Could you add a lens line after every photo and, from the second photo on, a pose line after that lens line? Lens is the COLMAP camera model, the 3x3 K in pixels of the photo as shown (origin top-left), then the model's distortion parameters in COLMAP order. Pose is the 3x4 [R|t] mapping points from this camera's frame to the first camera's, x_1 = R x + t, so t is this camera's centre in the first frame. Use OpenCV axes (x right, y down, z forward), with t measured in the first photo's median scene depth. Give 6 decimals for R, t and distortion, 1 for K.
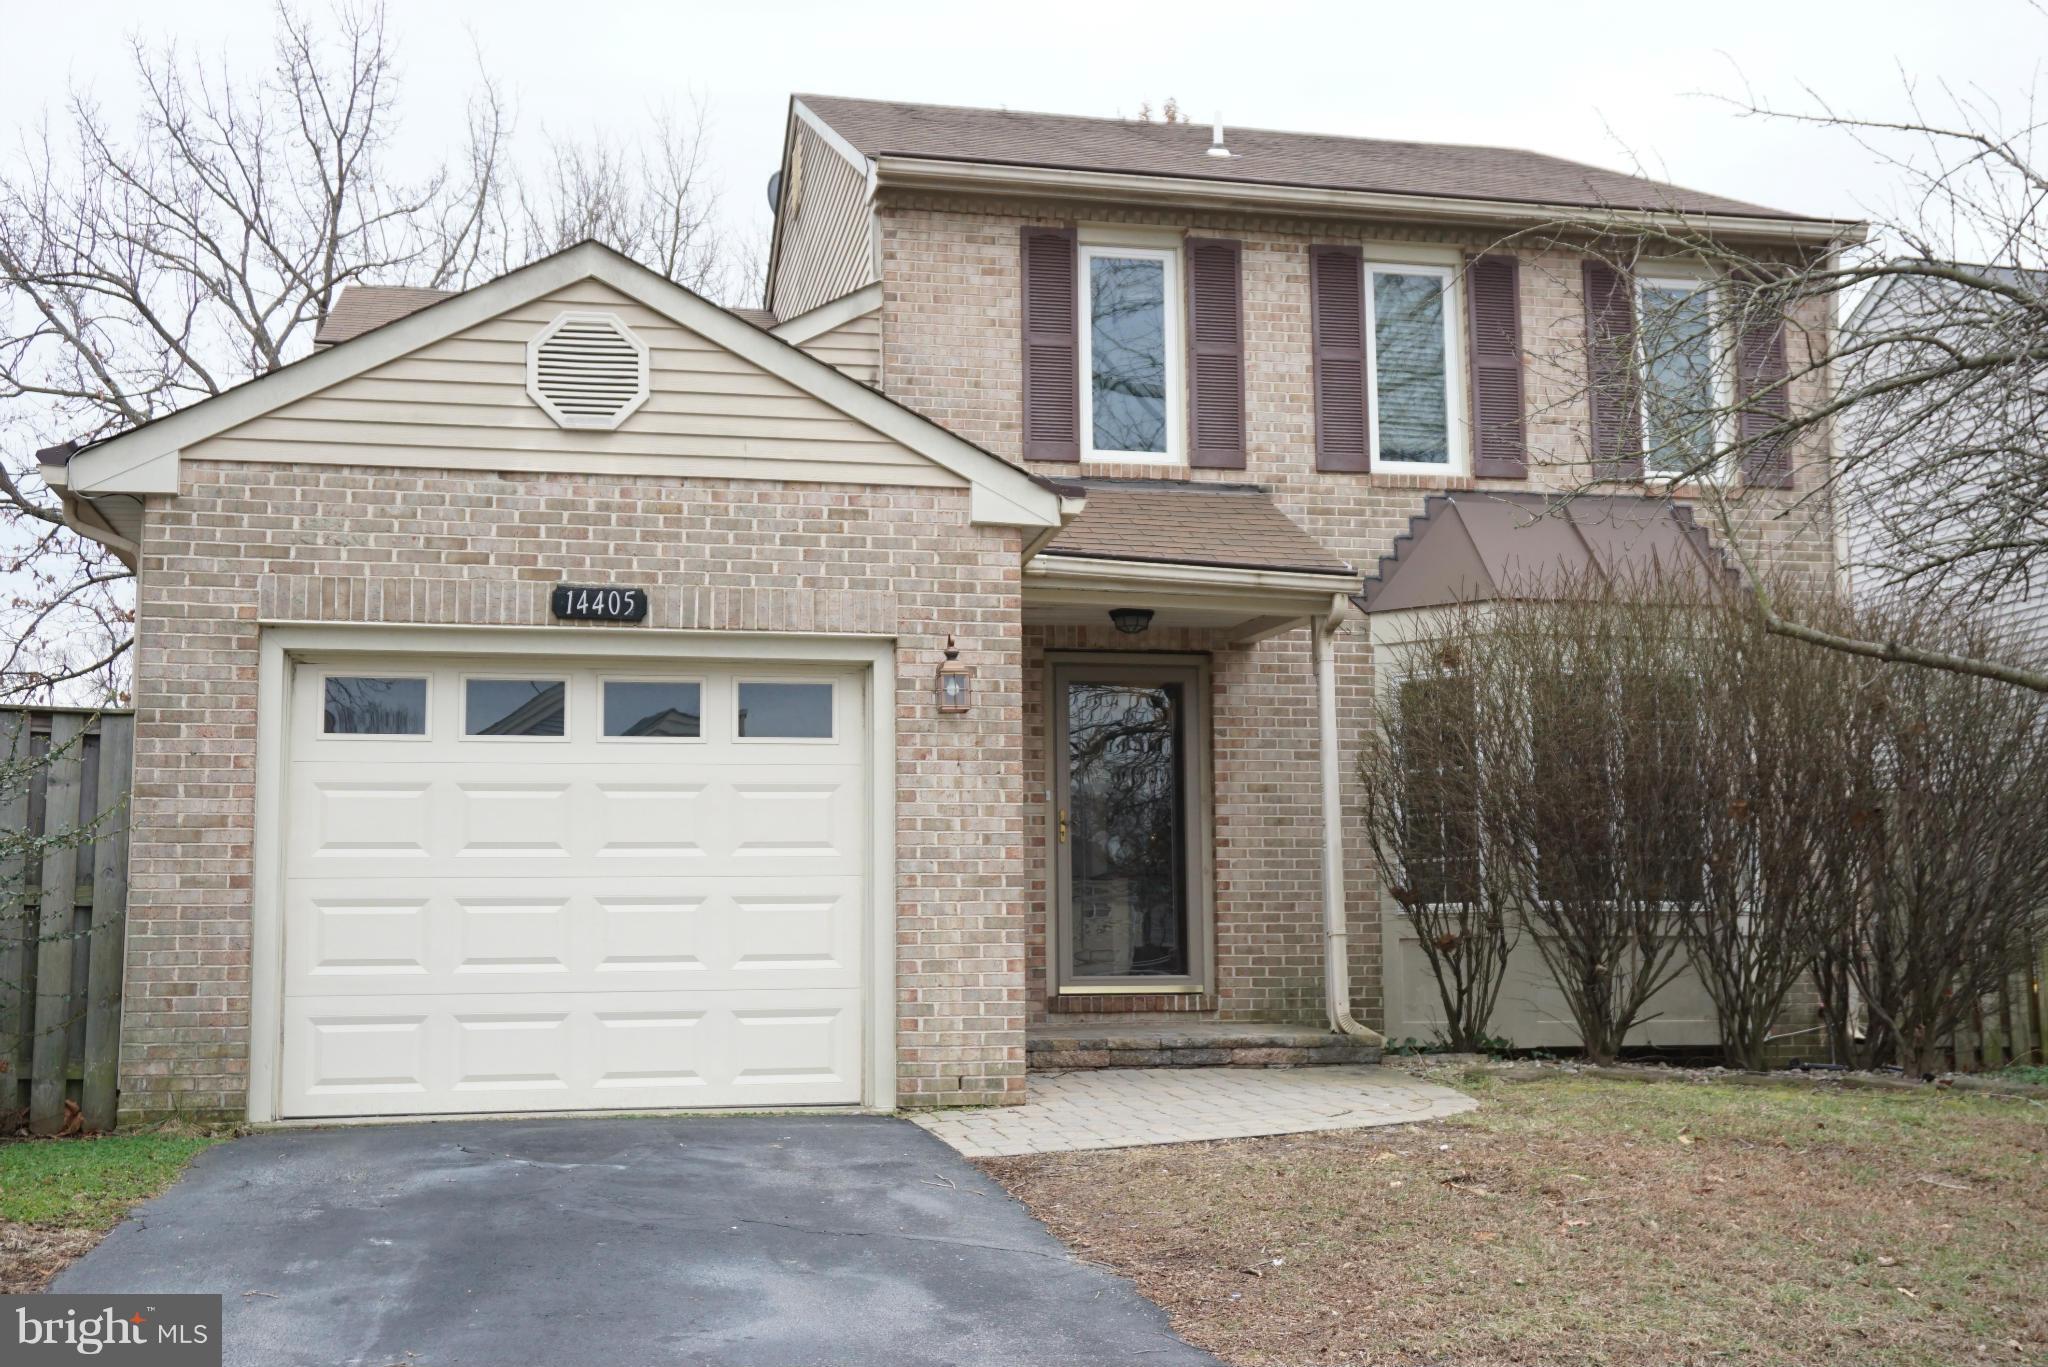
lens RADIAL K [[1585.4, 0, 1023.2], [0, 1585.4, 720.4], [0, 0, 1]] dist [-0.004834, -0.003369]
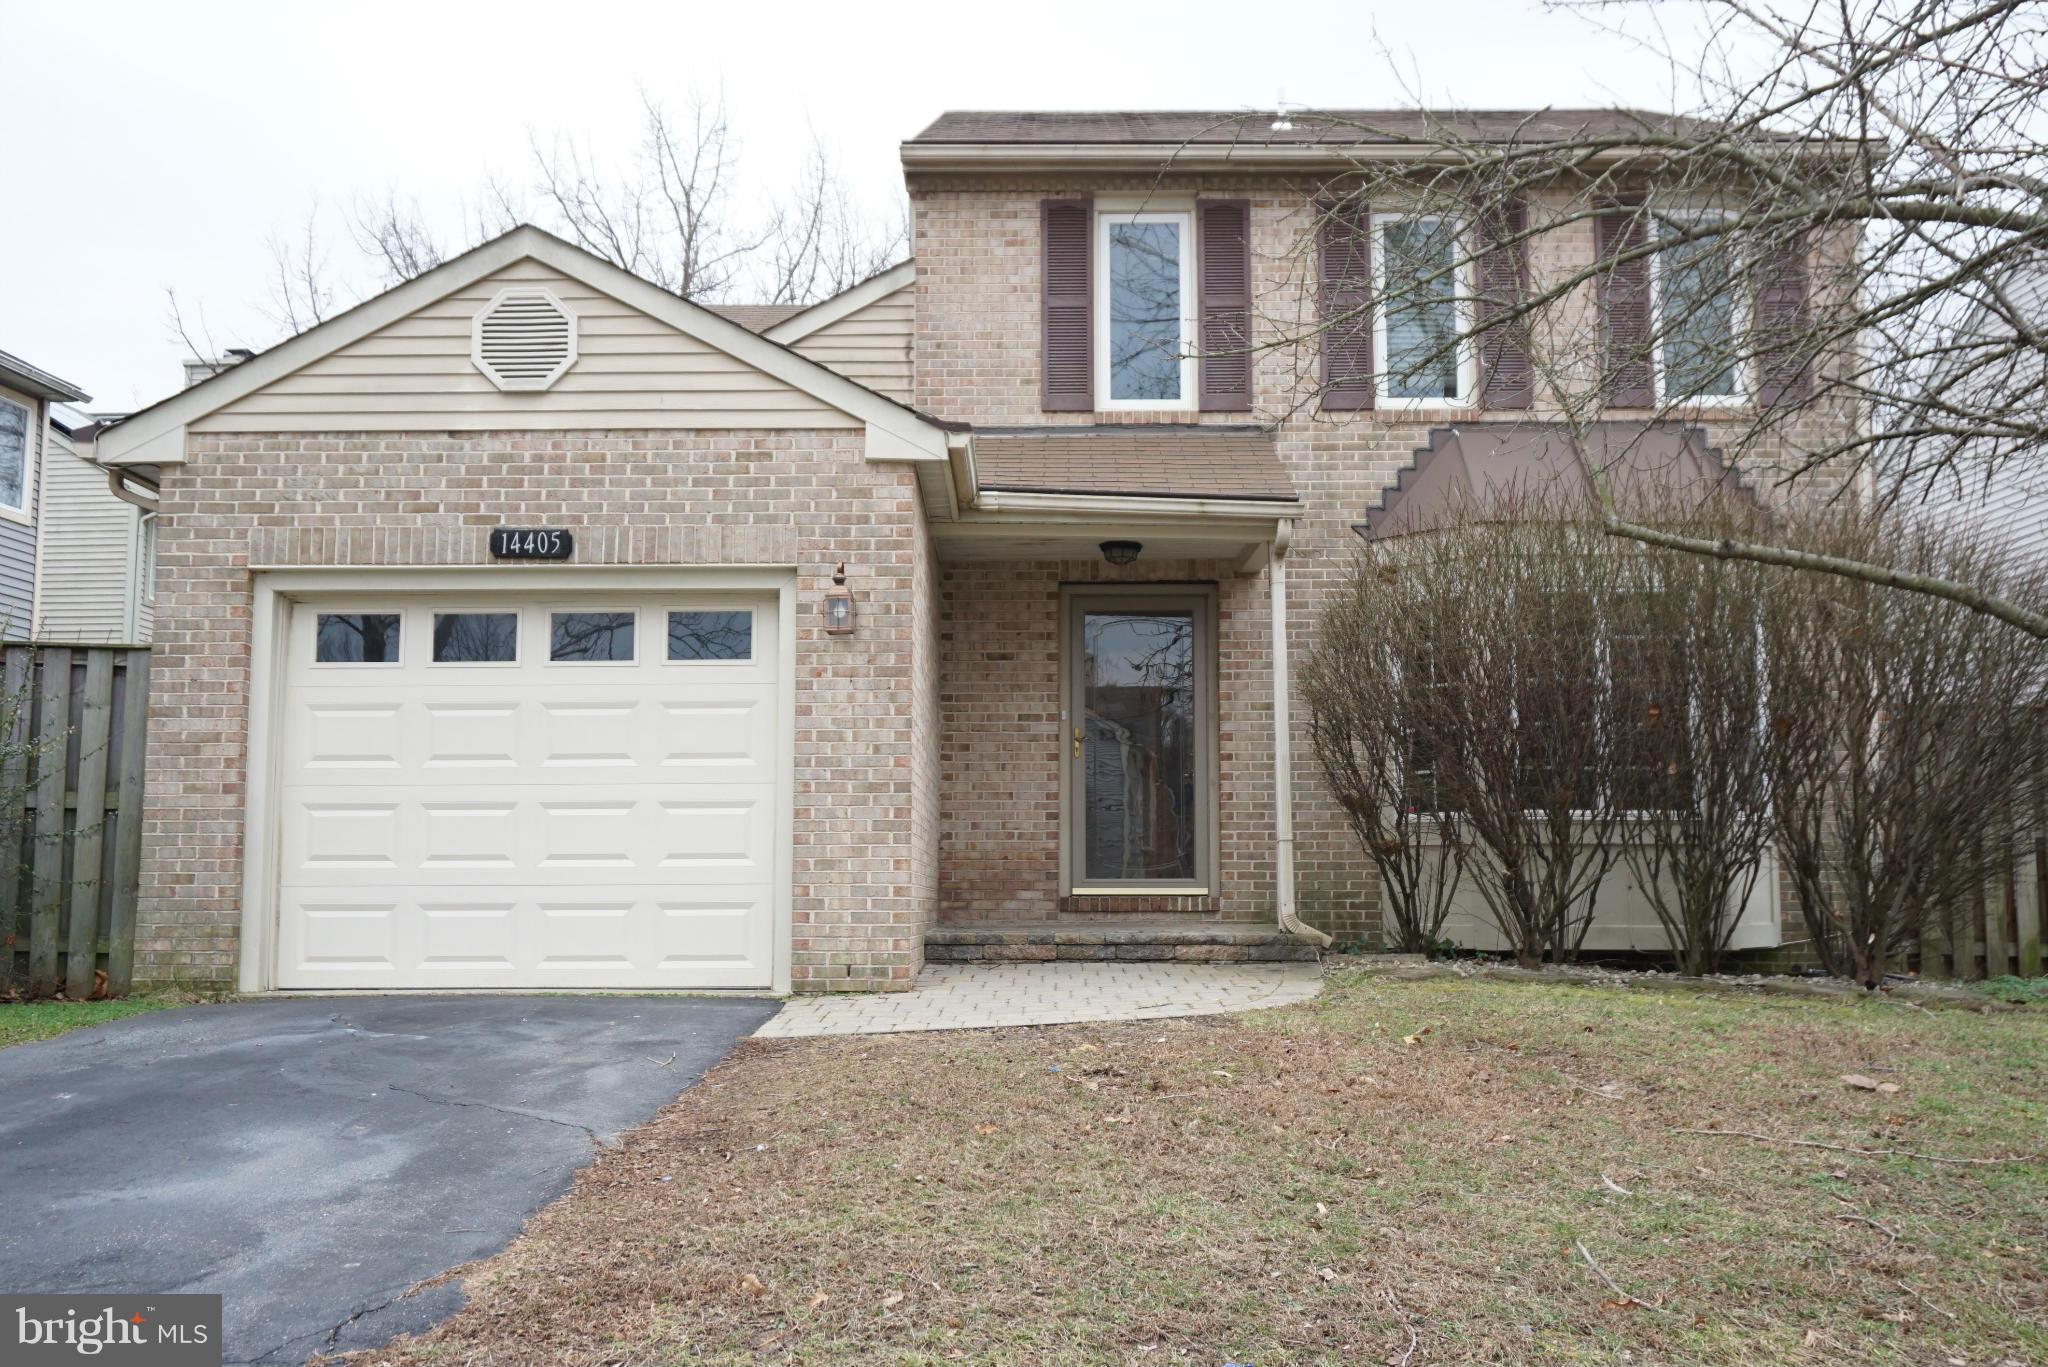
lens RADIAL K [[1375.5, 0, 1024.0], [0, 1375.5, 683.5], [0, 0, 1]] dist [-0.010839, -0.000212]
pose [[0.986267, -0.015662, -0.164415, 0.230026], [0.018196, 0.999738, 0.013916, 0.018213], [0.164153, -0.016716, 0.986293, 0.082337]]
